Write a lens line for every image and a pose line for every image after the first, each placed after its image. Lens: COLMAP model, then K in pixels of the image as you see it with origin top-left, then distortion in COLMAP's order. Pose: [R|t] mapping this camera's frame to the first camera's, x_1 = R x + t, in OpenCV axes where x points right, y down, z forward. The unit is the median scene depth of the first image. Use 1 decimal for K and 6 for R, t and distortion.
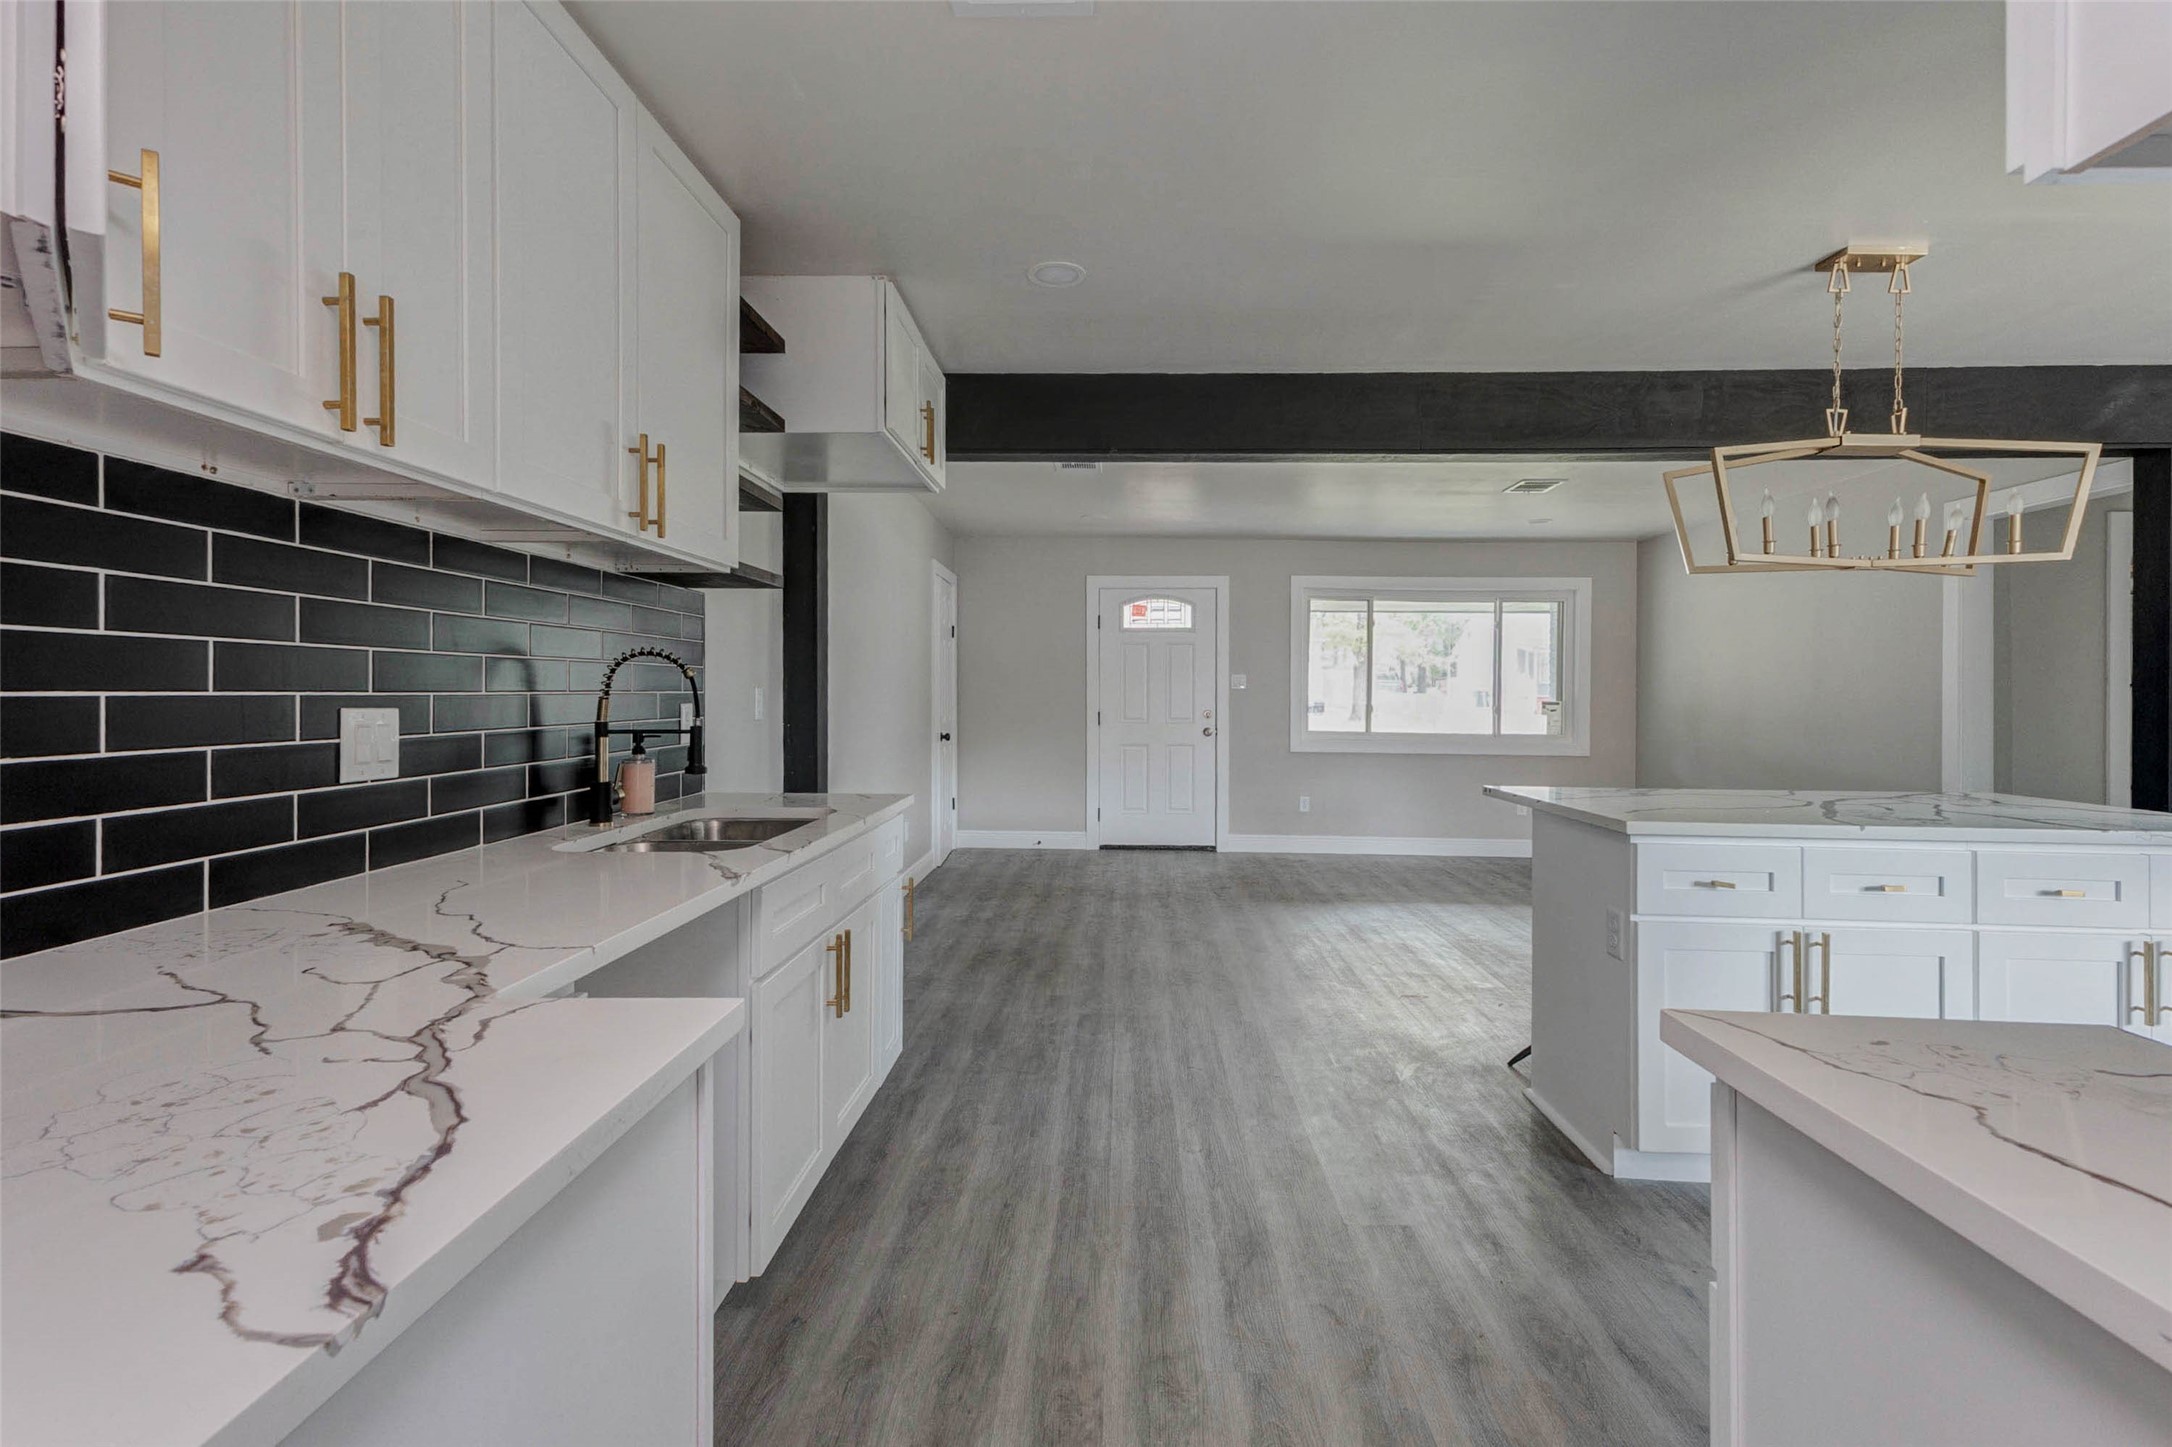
lens RADIAL K [[1042.0, 0, 1079.4], [0, 1042.0, 695.3], [0, 0, 1]] dist [0.147406, 0.000088]
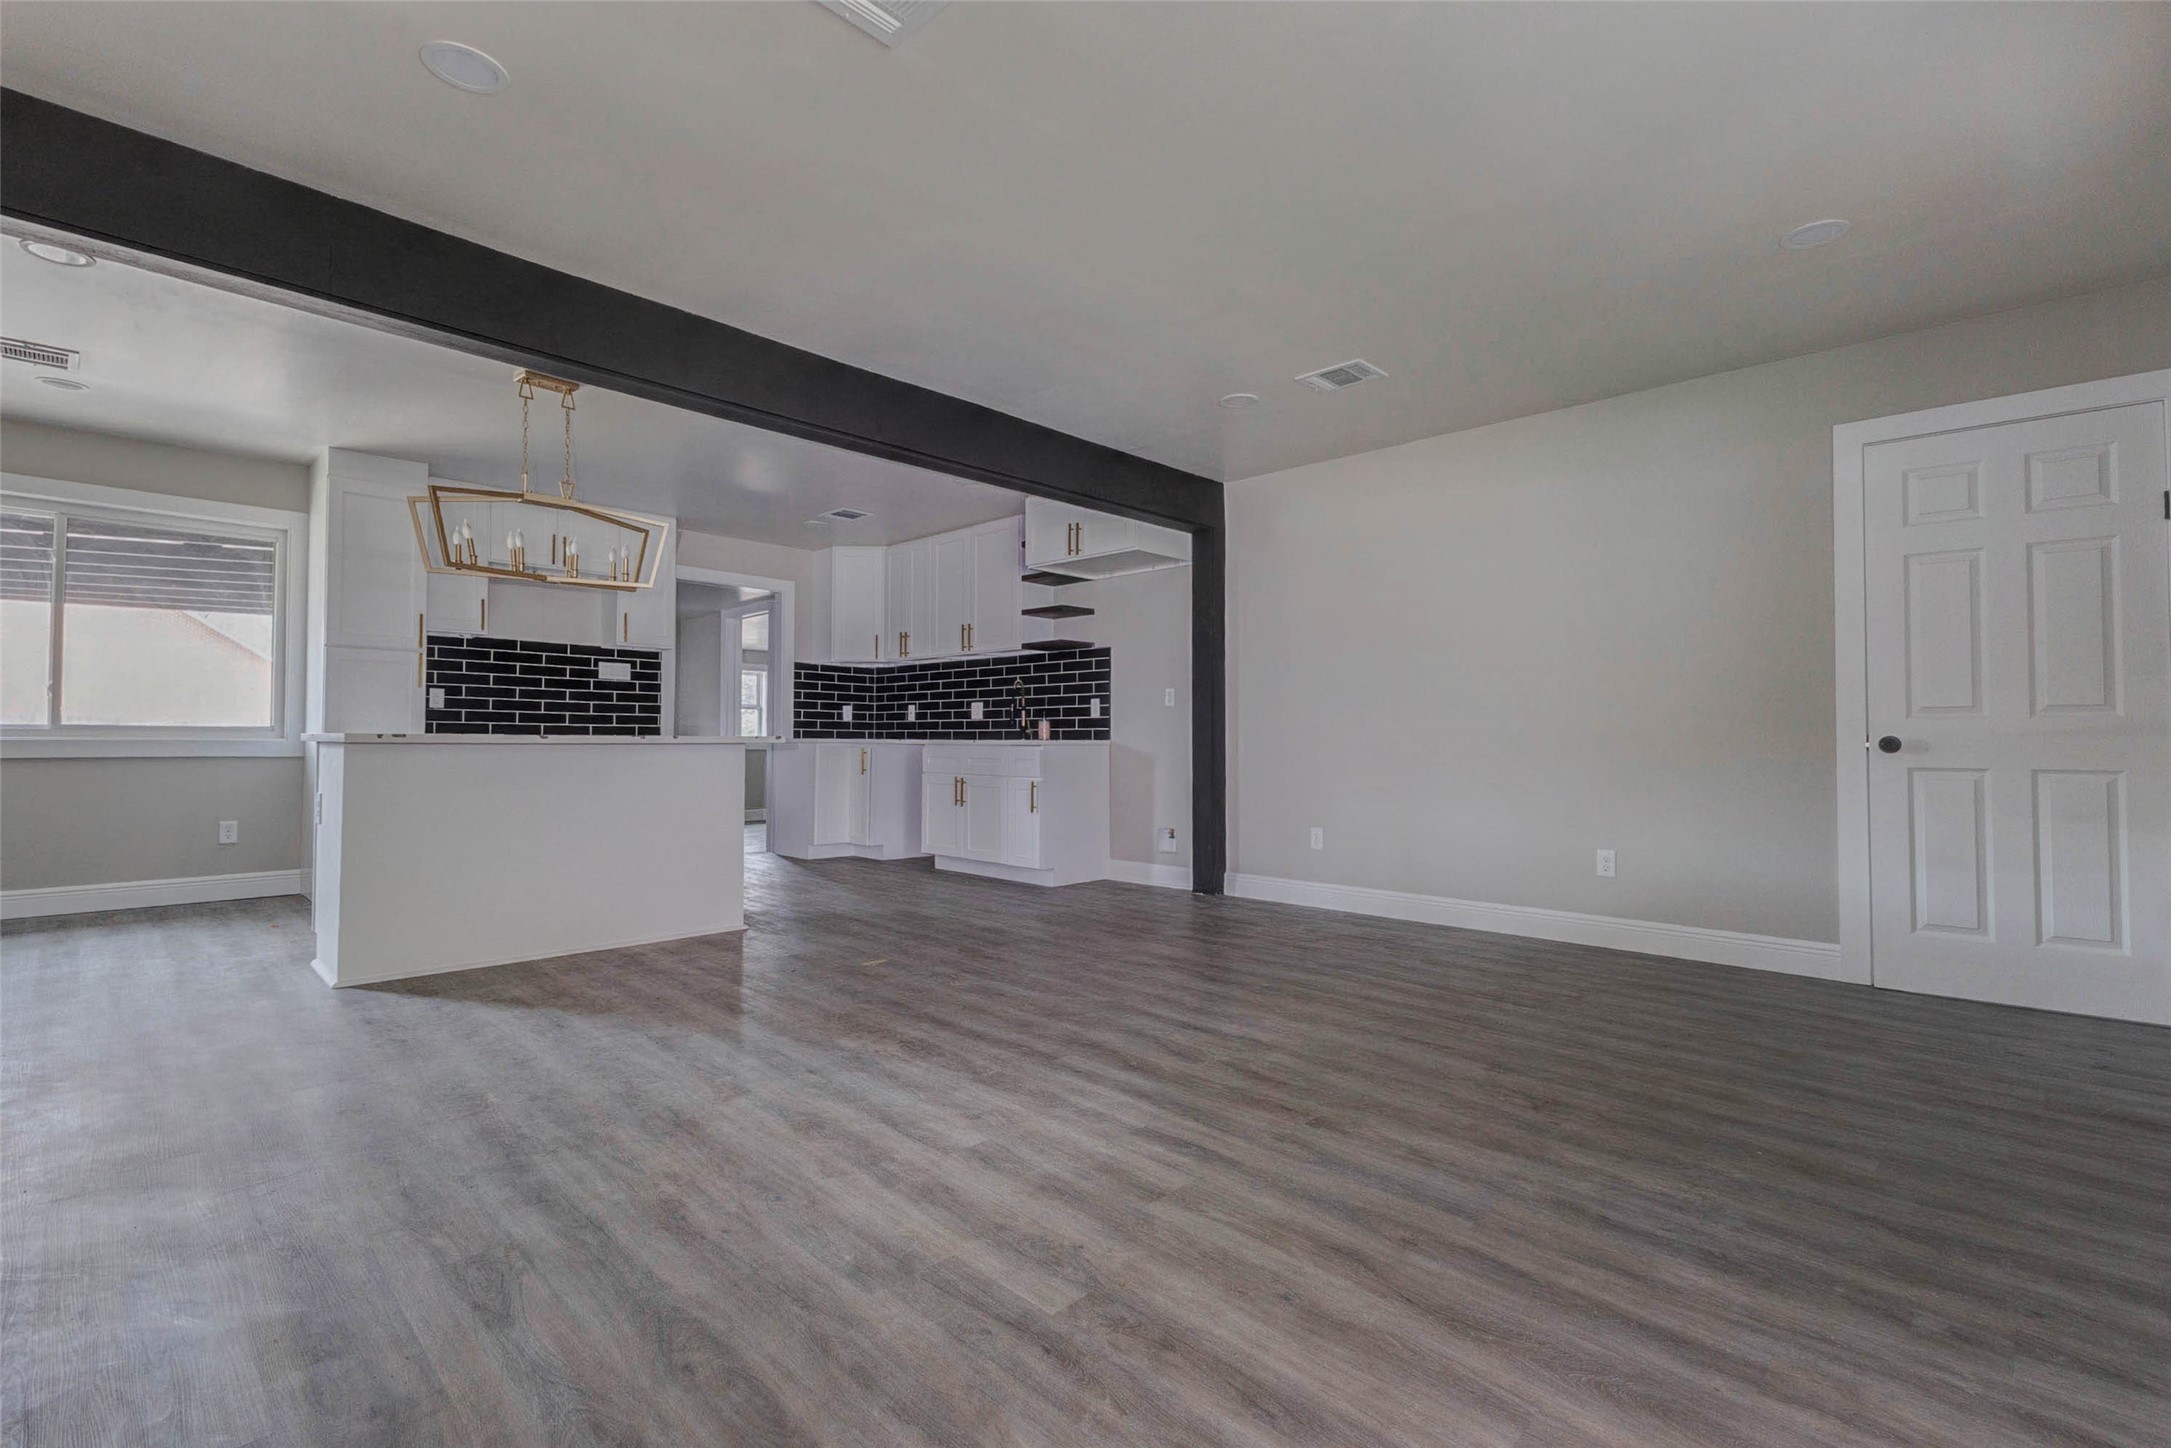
lens RADIAL K [[977.9, 0, 1092.1], [0, 977.9, 718.2], [0, 0, 1]] dist [0.009576, 0.000220]
pose [[-0.668788, -0.021940, -0.743130, 0.523139], [-0.007648, 0.999715, -0.022633, 0.042619], [0.743414, -0.009453, -0.668764, 1.064333]]
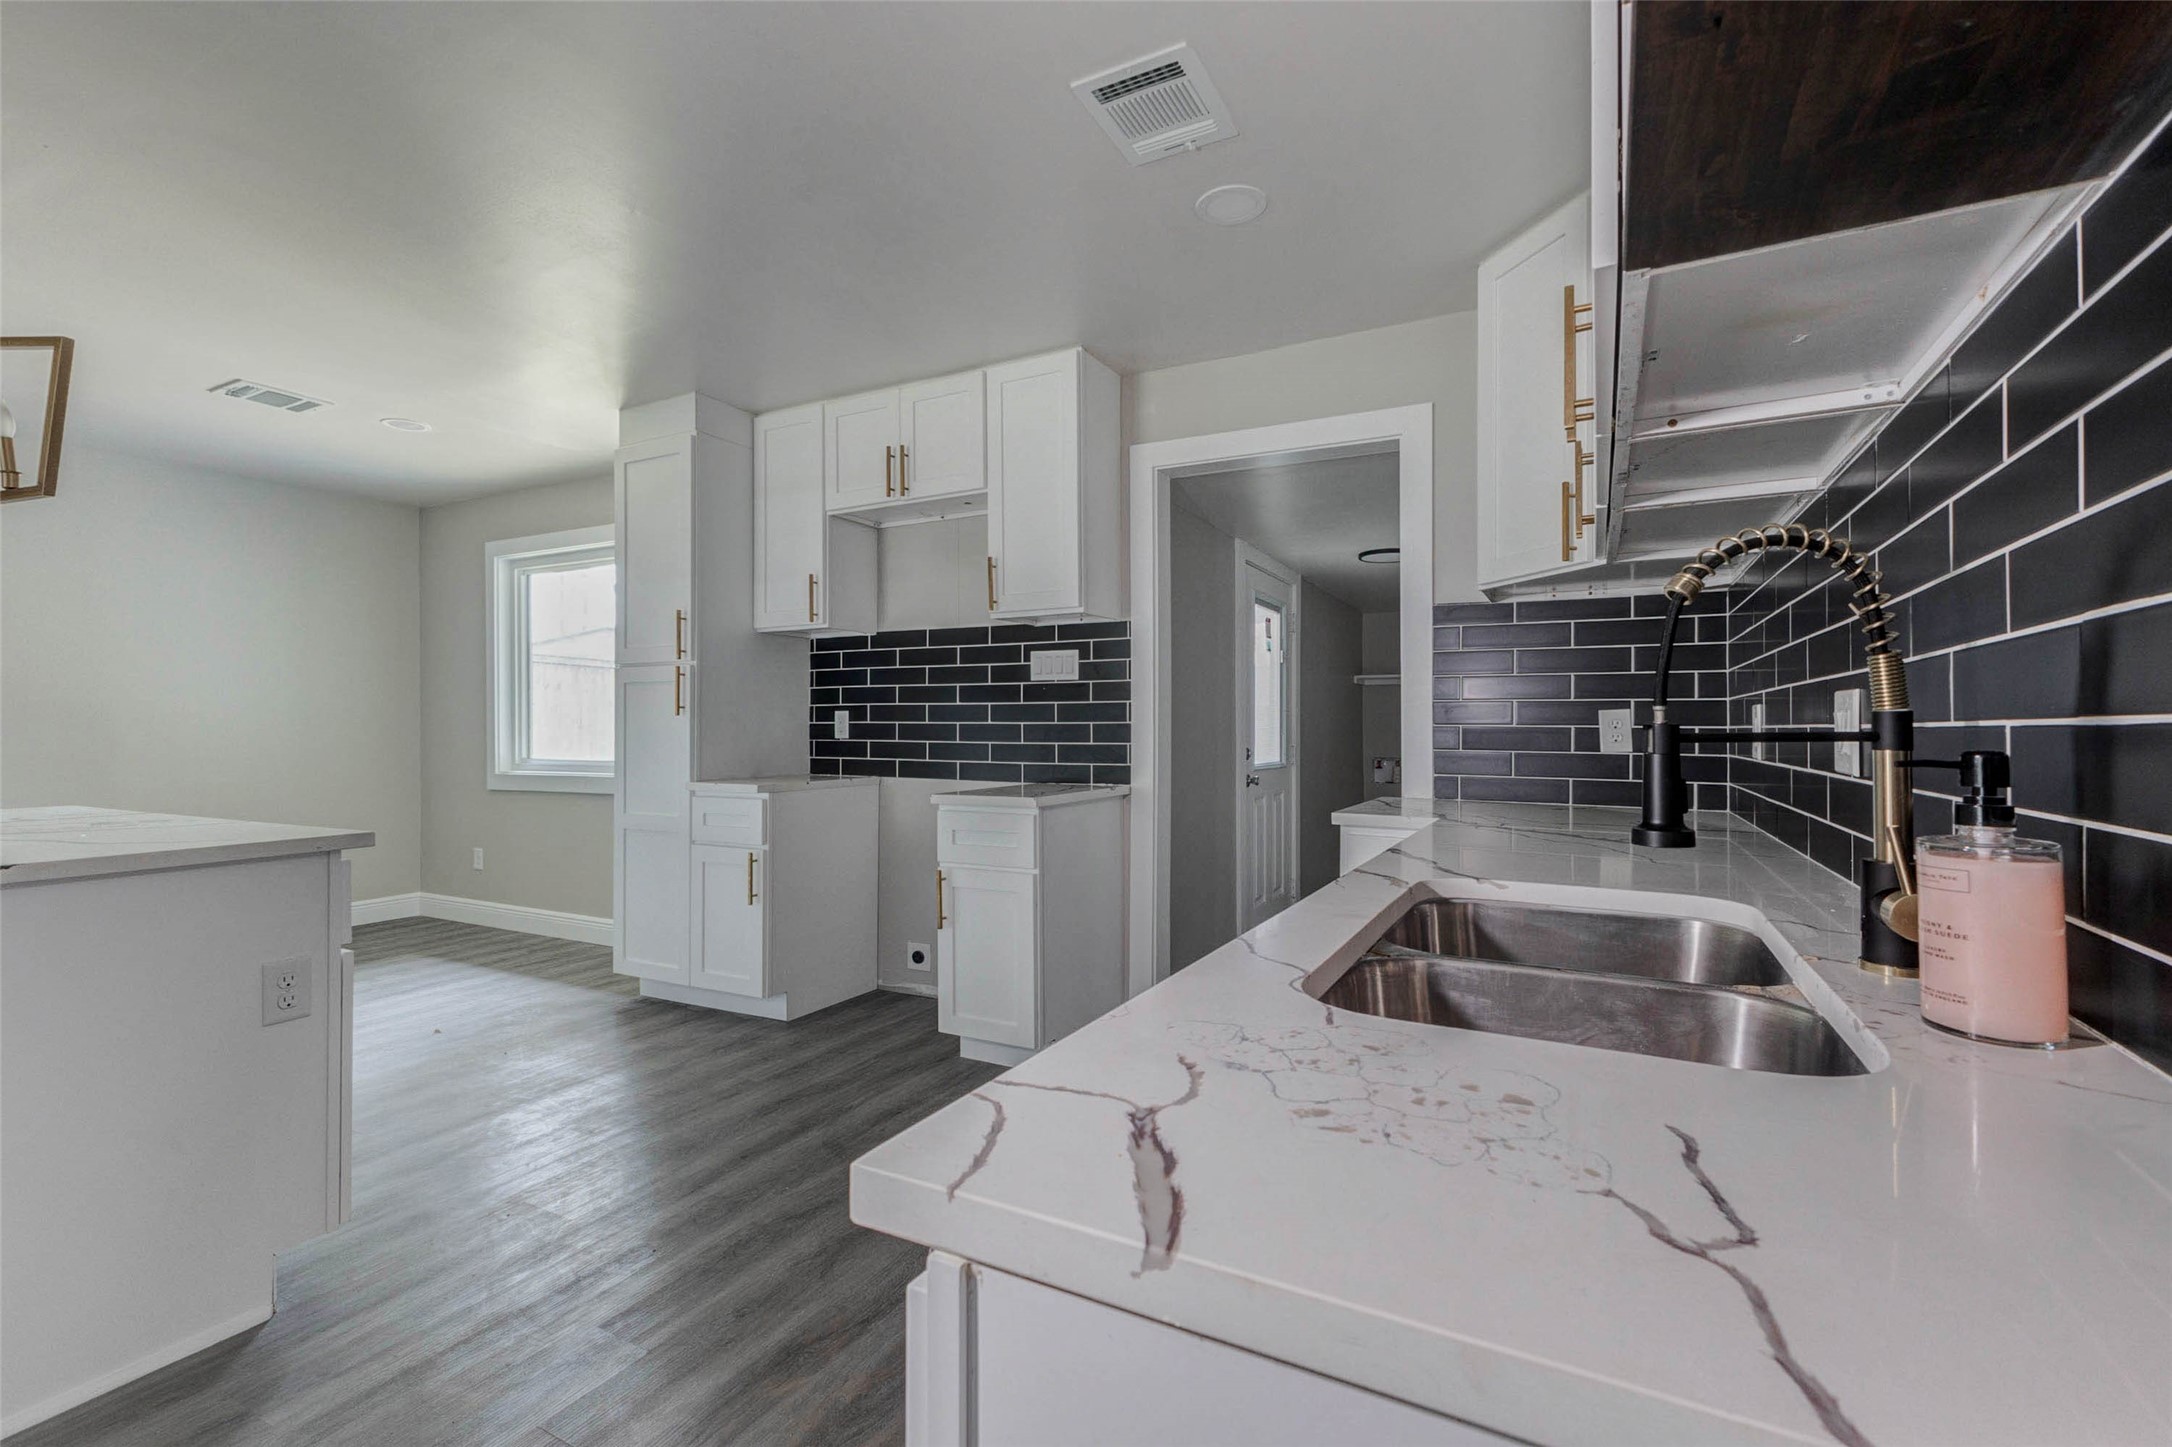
lens RADIAL K [[946.4, 0, 1045.2], [0, 946.4, 724.2], [0, 0, 1]] dist [-0.000040, 0.000000]
pose [[-0.888262, 0.000060, 0.459338, -0.115423], [-0.000838, 0.999998, -0.001752, 0.010708], [-0.459337, -0.001942, -0.888260, 0.523956]]
